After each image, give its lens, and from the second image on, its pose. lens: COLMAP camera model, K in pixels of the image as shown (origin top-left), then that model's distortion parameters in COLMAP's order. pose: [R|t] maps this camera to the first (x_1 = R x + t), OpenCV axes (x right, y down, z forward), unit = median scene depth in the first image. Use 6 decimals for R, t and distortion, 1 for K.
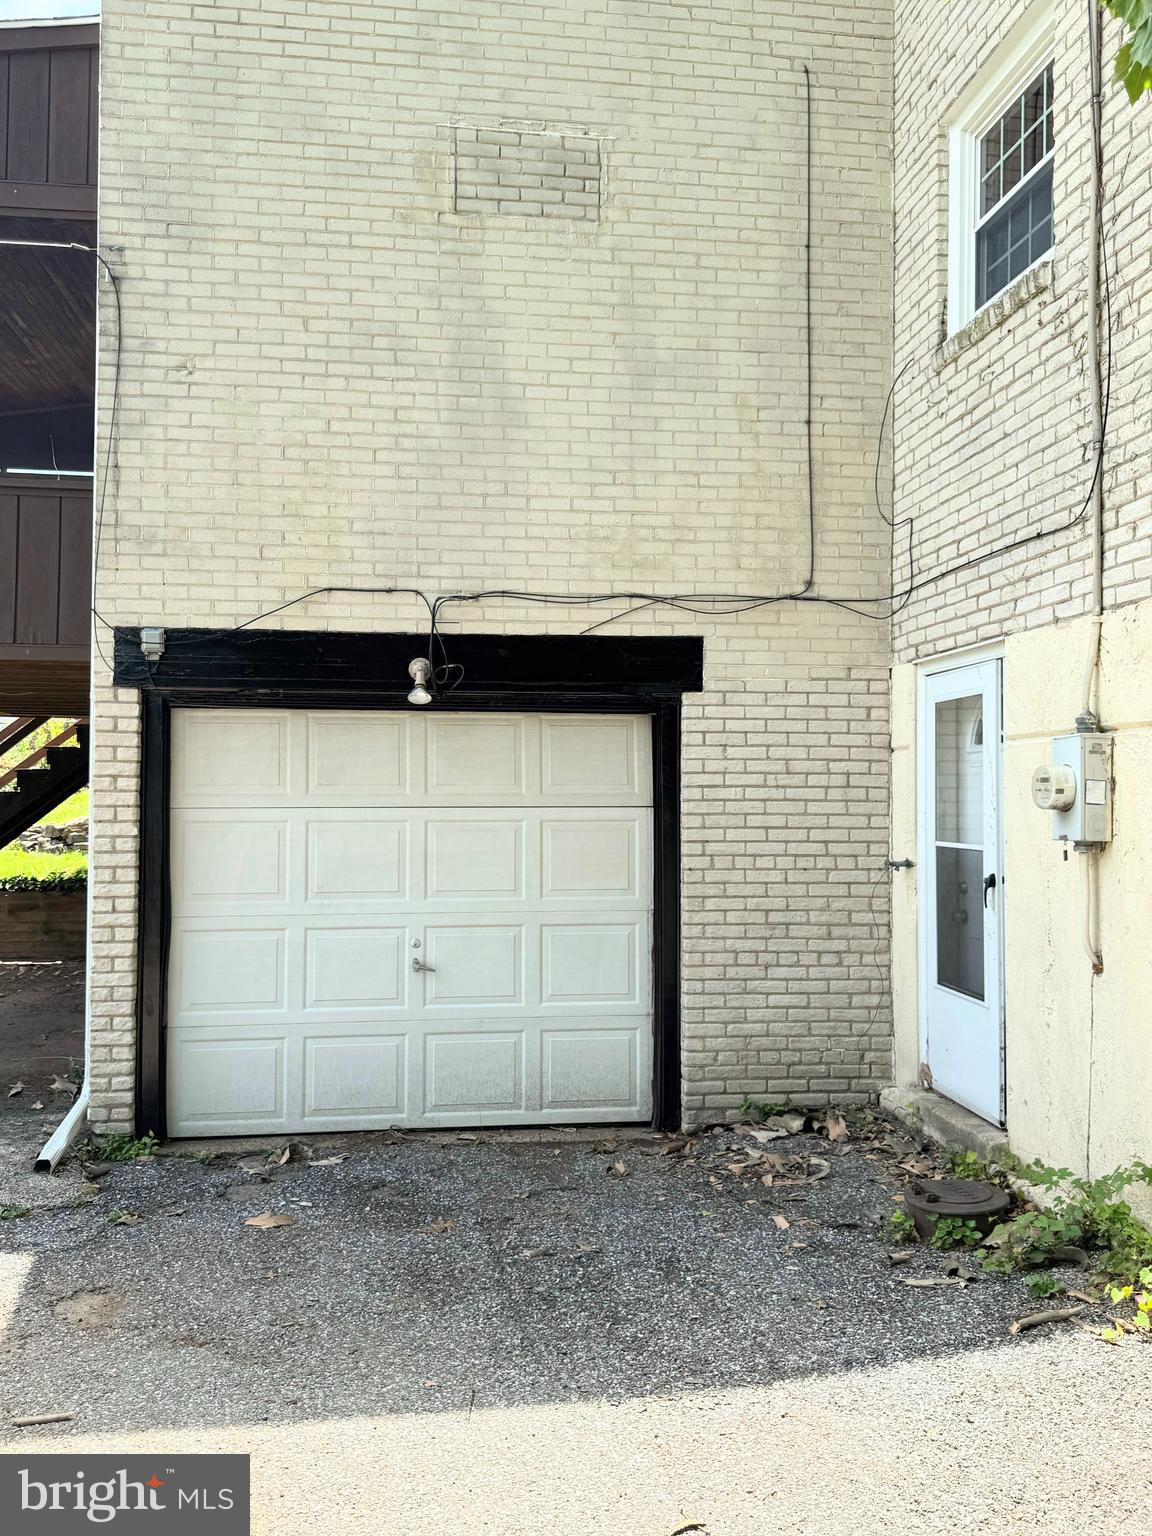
lens RADIAL K [[1258.2, 0, 576.0], [0, 1258.2, 768.0], [0, 0, 1]] dist [0.053499, -0.063707]
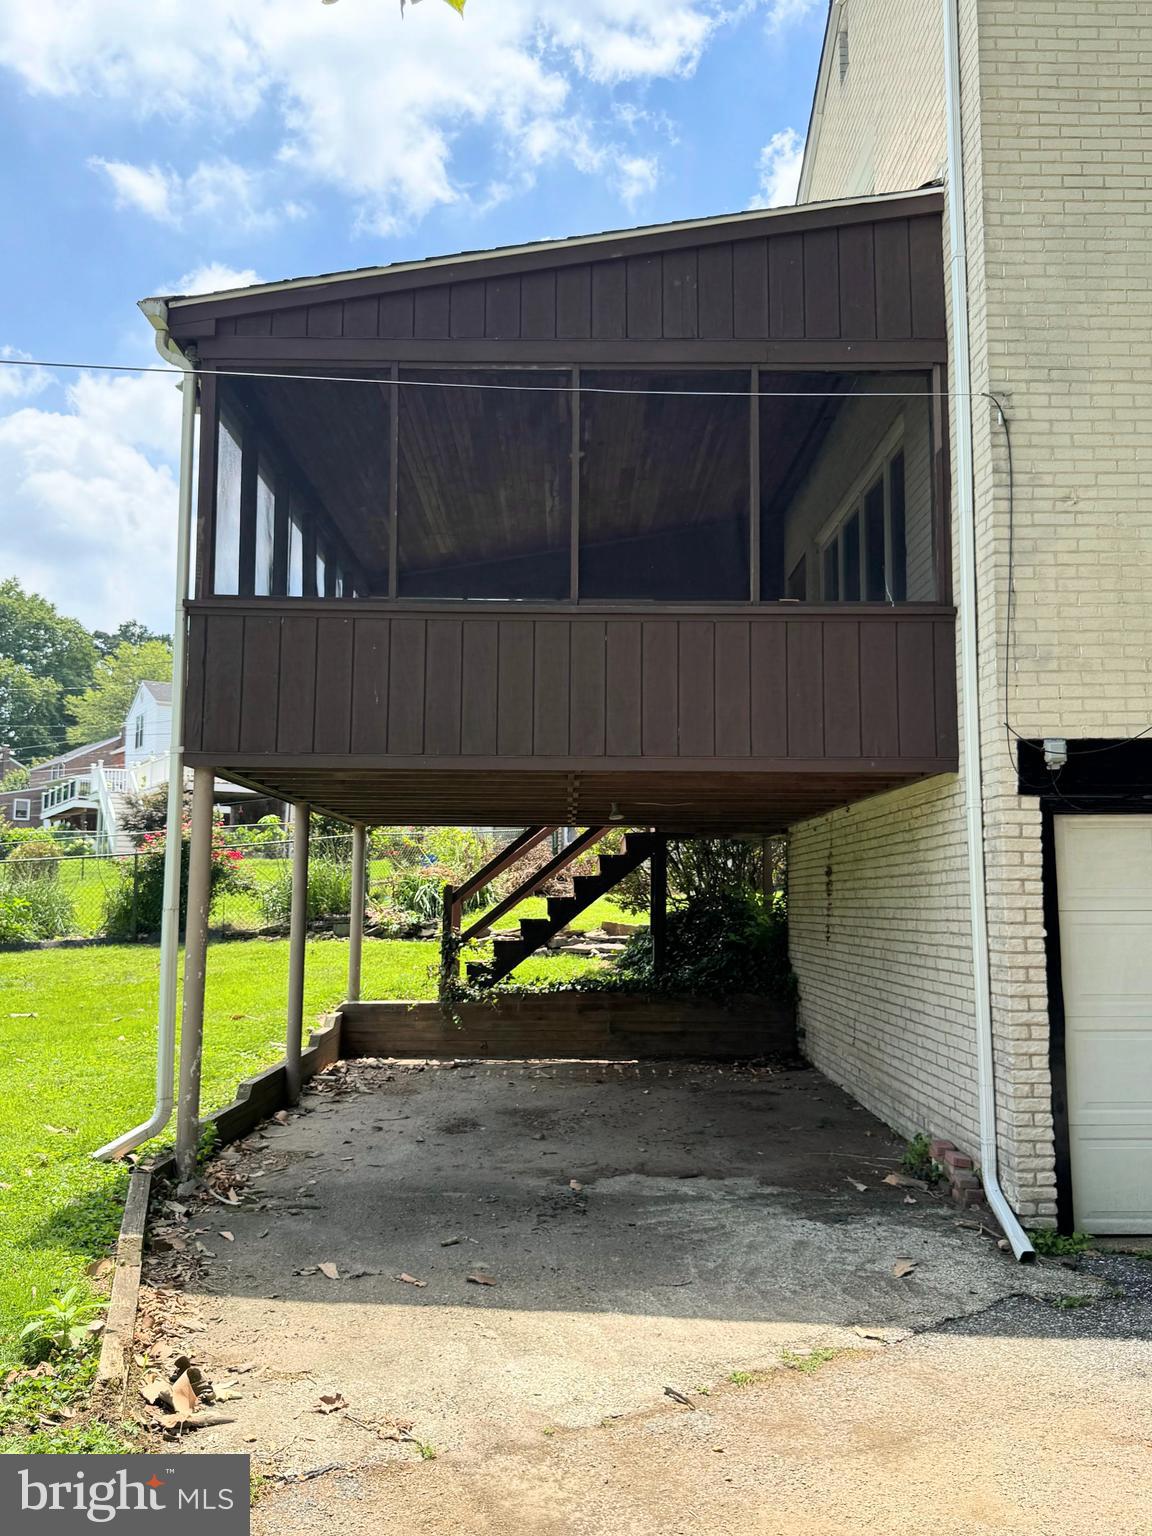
lens RADIAL K [[1267.2, 0, 576.0], [0, 1267.2, 768.0], [0, 0, 1]] dist [0.040622, -0.049860]
pose [[0.994364, -0.015108, -0.104938, -0.615991], [0.006512, 0.996630, -0.081774, -0.002231], [0.105820, 0.080630, 0.991111, -0.096297]]
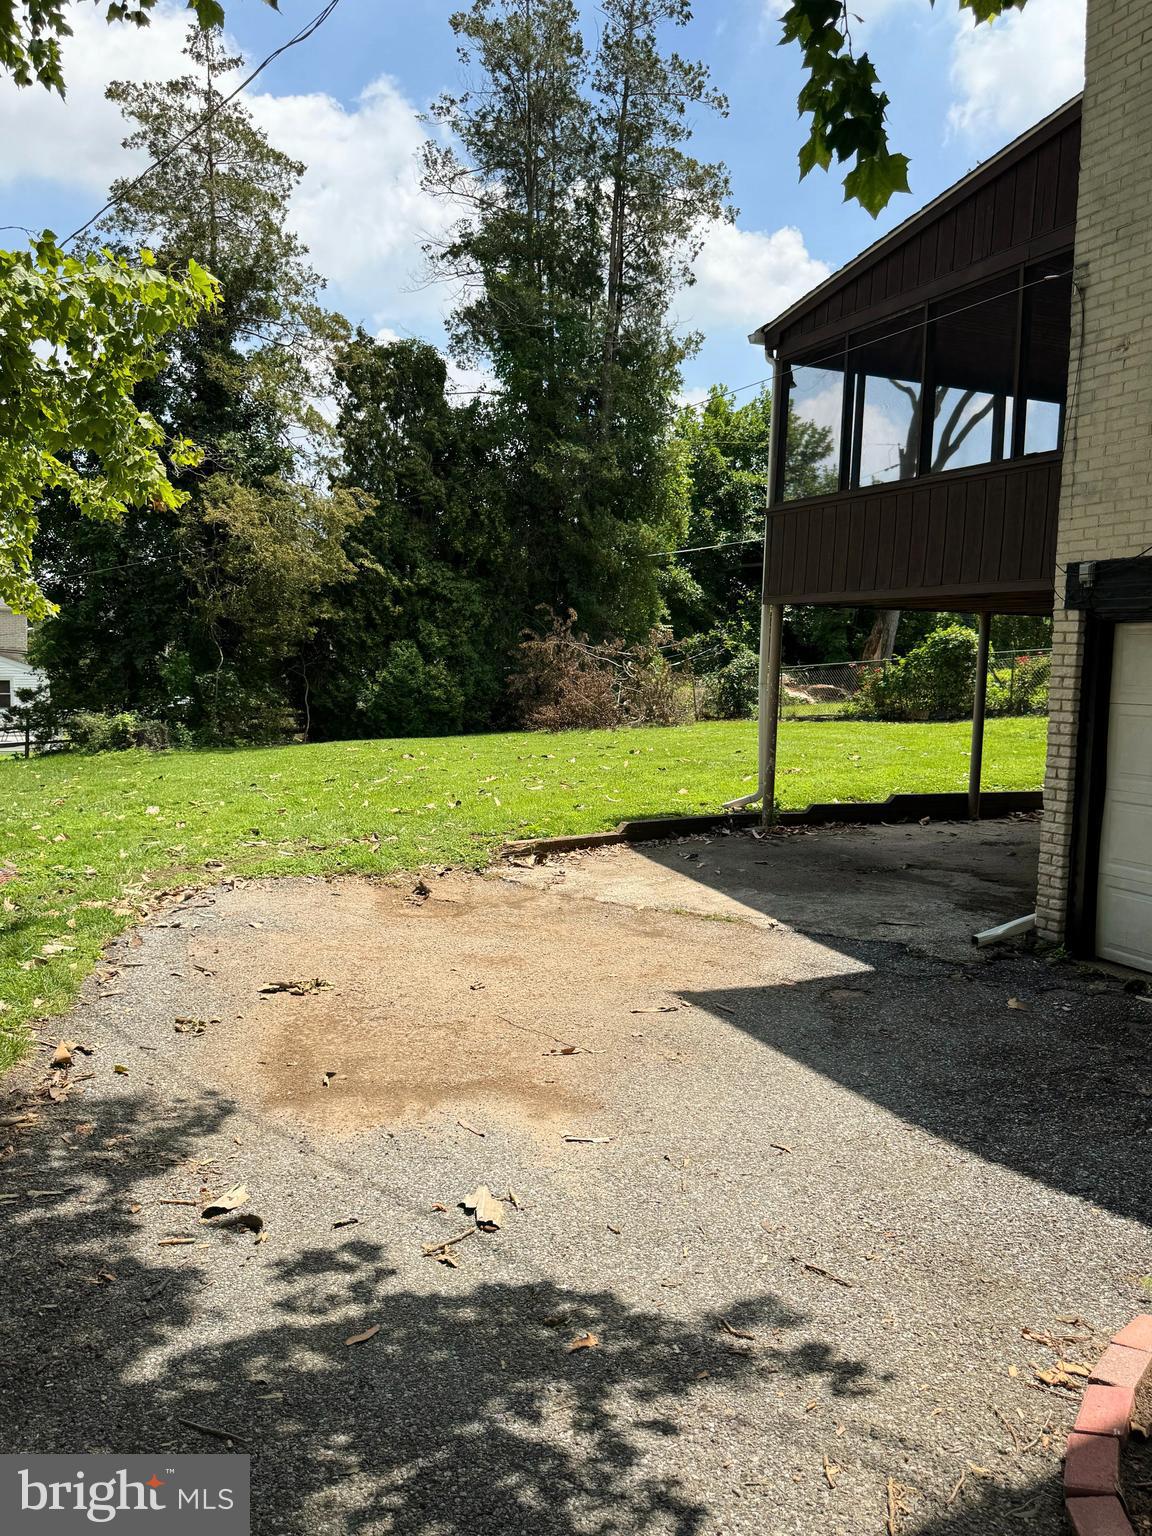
lens RADIAL K [[1150.0, 0, 576.0], [0, 1150.0, 768.0], [0, 0, 1]] dist [-0.002133, -0.001358]
pose [[0.309285, 0.093250, -0.946386, 0.624067], [0.002197, 0.995108, 0.098769, -0.018748], [0.950967, -0.032626, 0.307567, 0.137722]]
